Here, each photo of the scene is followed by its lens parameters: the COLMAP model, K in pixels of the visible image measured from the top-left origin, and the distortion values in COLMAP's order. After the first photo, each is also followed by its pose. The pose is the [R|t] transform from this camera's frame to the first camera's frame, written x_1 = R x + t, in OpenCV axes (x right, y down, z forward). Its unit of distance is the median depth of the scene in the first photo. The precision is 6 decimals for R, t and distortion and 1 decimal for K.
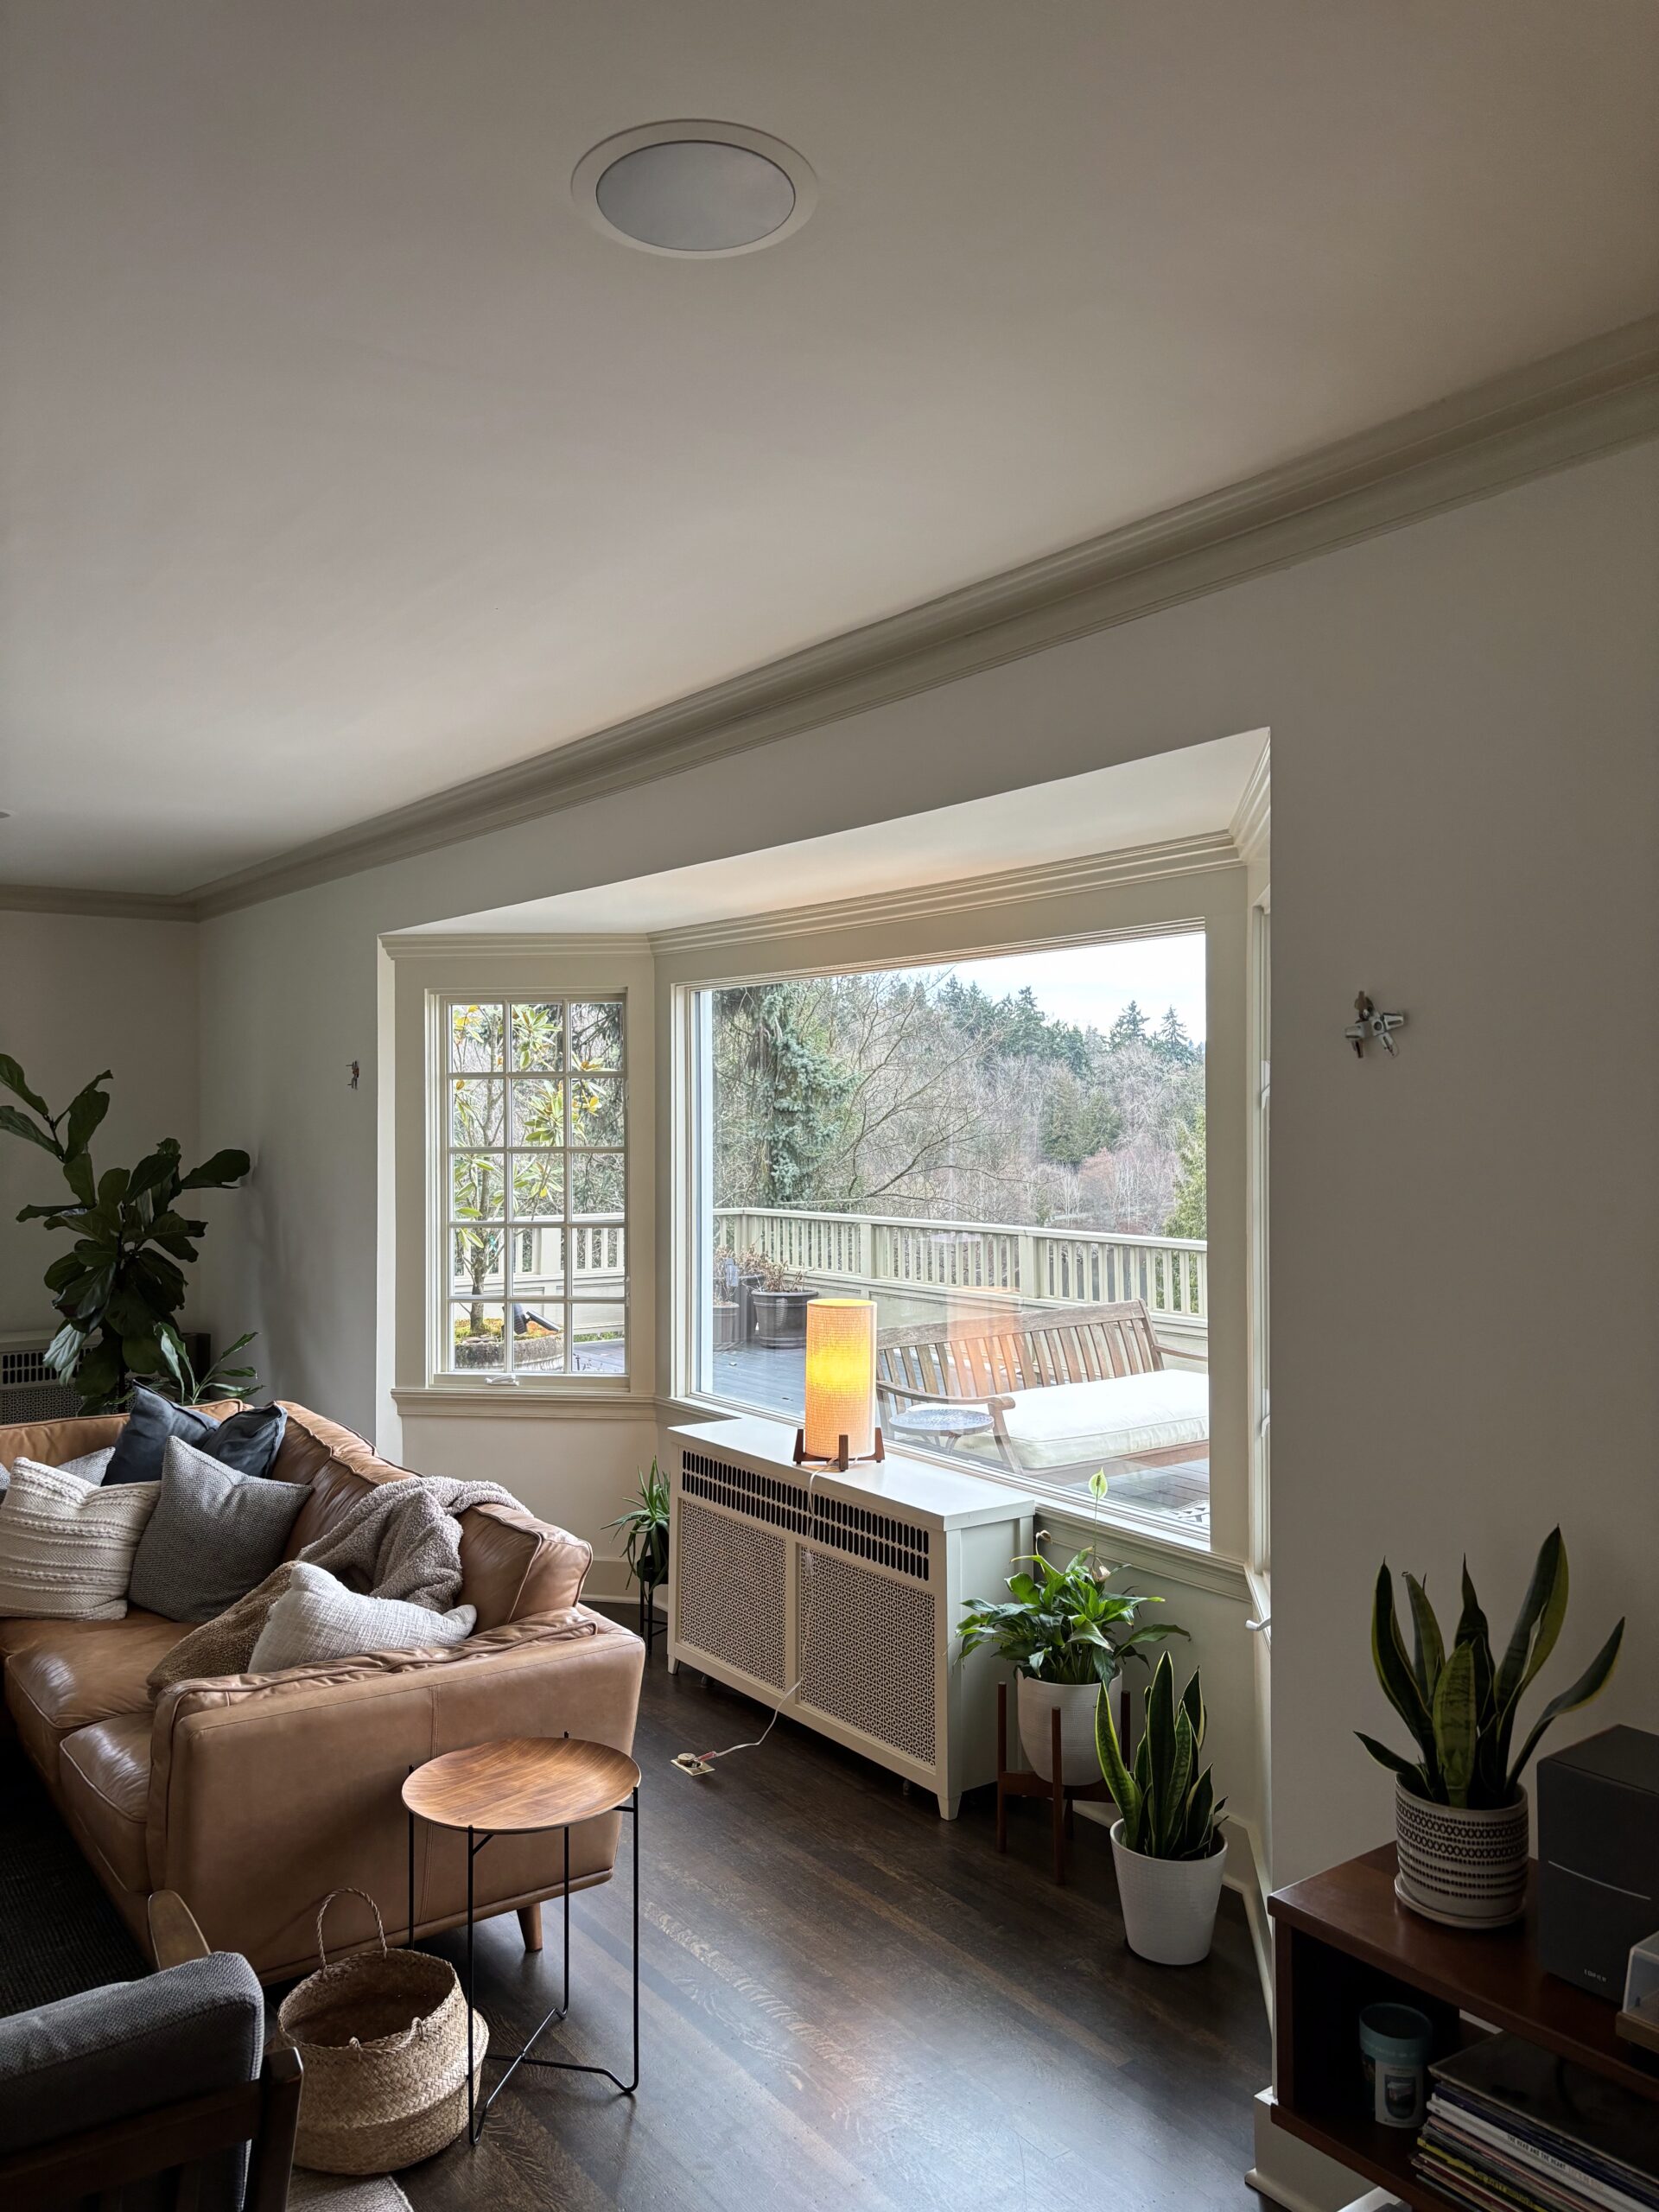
lens RADIAL K [[1657.2, 0, 836.5], [0, 1657.2, 1120.9], [0, 0, 1]] dist [0.048969, -0.059976]
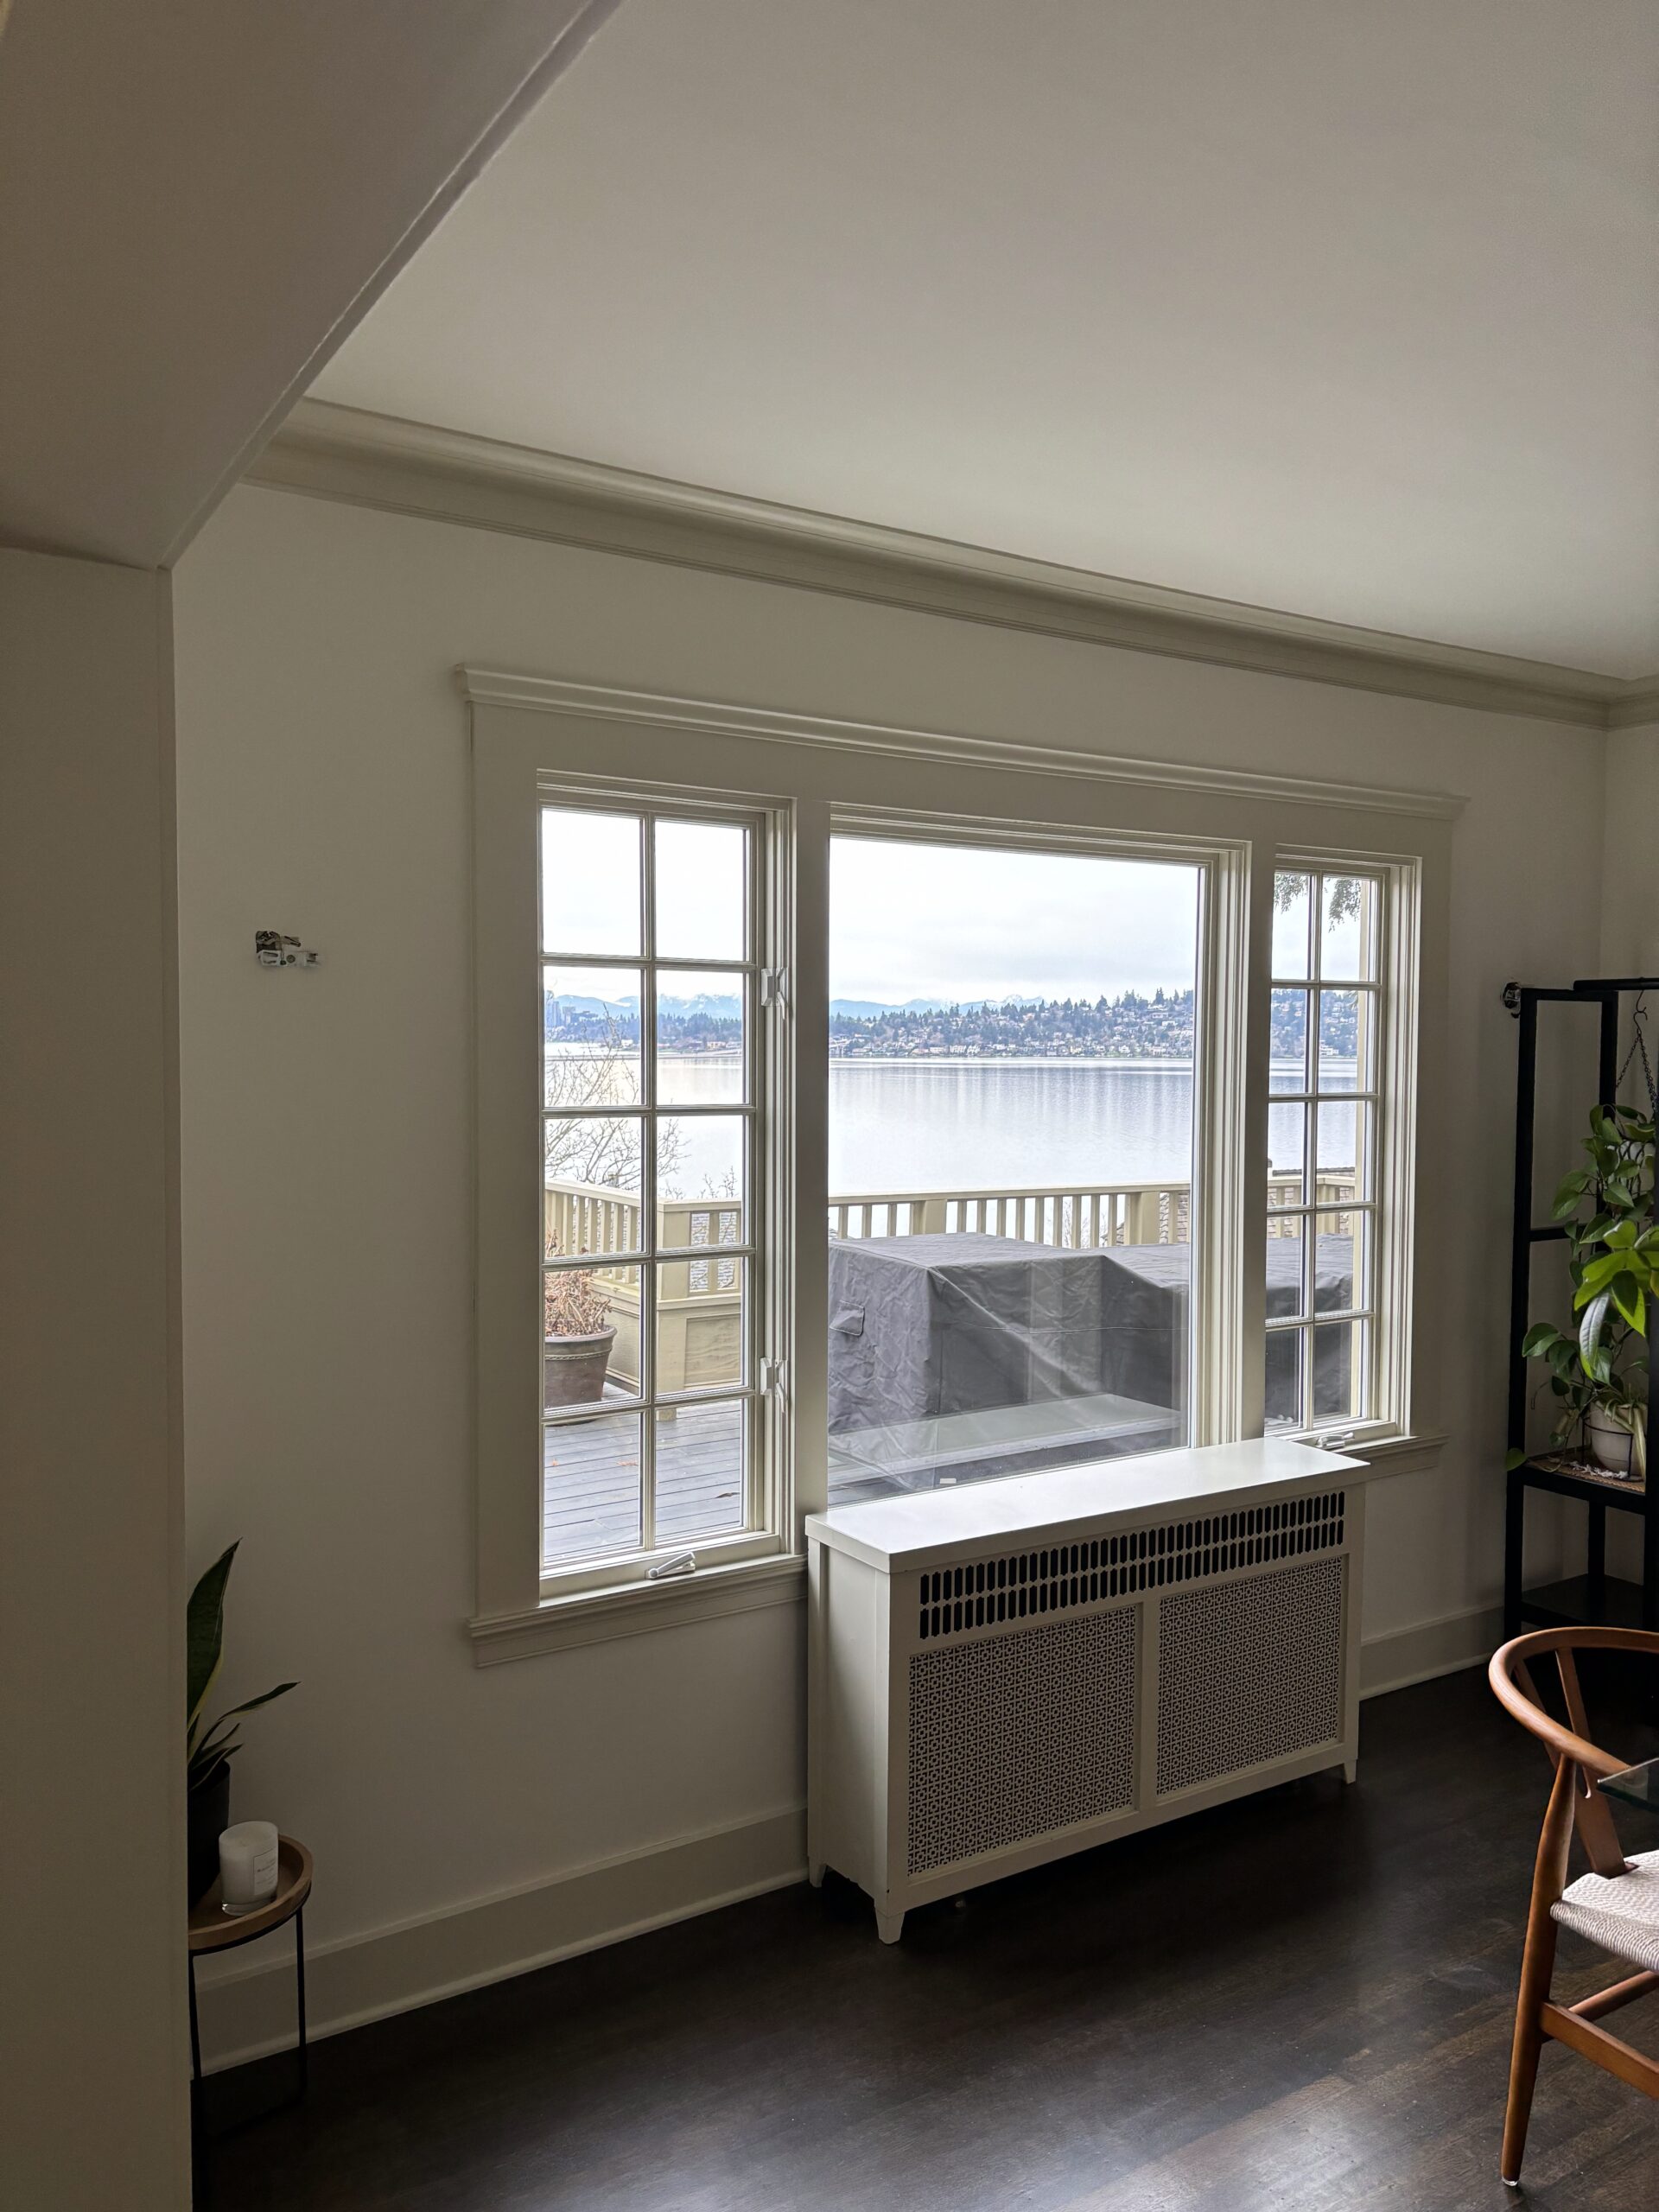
lens RADIAL K [[1657.2, 0, 835.0], [0, 1657.2, 1112.8], [0, 0, 1]] dist [0.048969, -0.059976]
pose [[0.050561, -0.039236, 0.997950, -0.800143], [-0.001730, 0.999223, 0.039373, -0.004290], [-0.998719, -0.003718, 0.050454, 1.109495]]
